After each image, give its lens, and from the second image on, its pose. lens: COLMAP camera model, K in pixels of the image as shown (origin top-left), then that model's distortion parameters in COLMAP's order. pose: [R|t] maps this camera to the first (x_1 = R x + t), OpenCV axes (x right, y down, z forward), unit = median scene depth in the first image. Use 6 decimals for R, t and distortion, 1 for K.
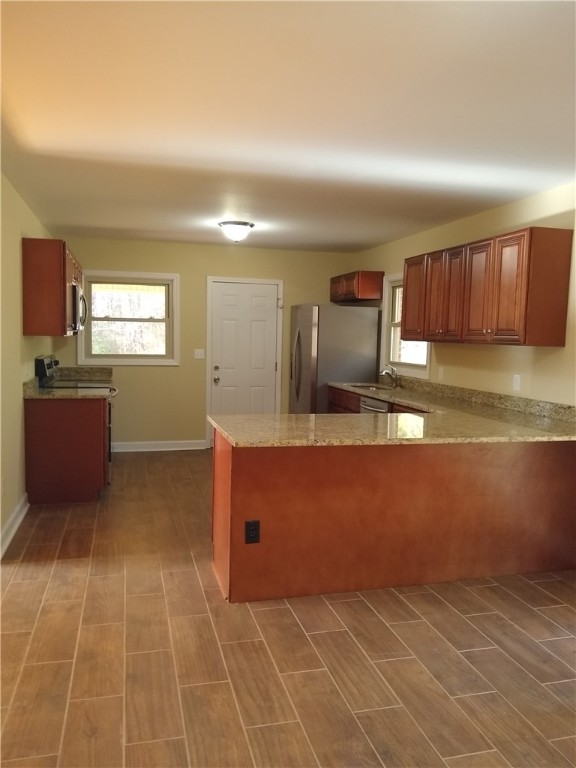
lens RADIAL K [[612.6, 0, 278.5], [0, 612.6, 386.8], [0, 0, 1]] dist [-0.001529, 0.000830]
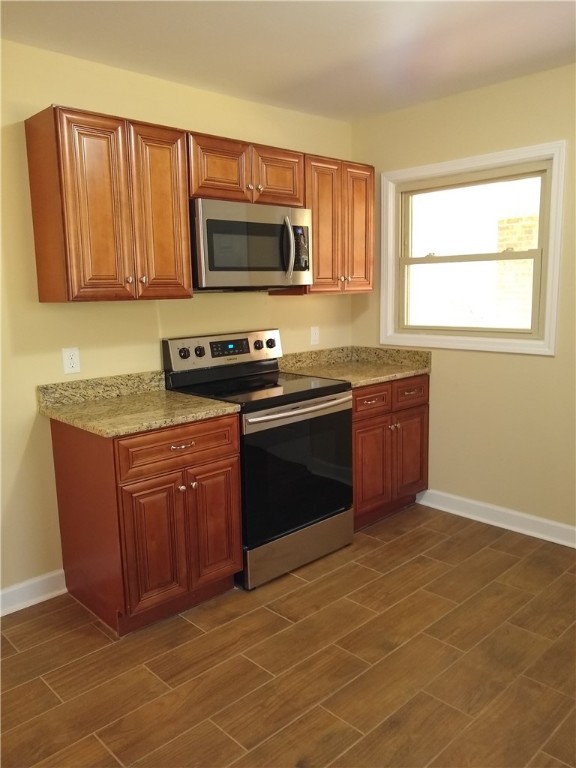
lens RADIAL K [[612.6, 0, 278.5], [0, 612.6, 386.8], [0, 0, 1]] dist [-0.001529, 0.000830]
pose [[0.493898, 0.111244, -0.862374, 0.162734], [-0.042269, 0.993681, 0.103974, -0.066504], [0.868492, -0.014901, 0.495480, 0.810874]]
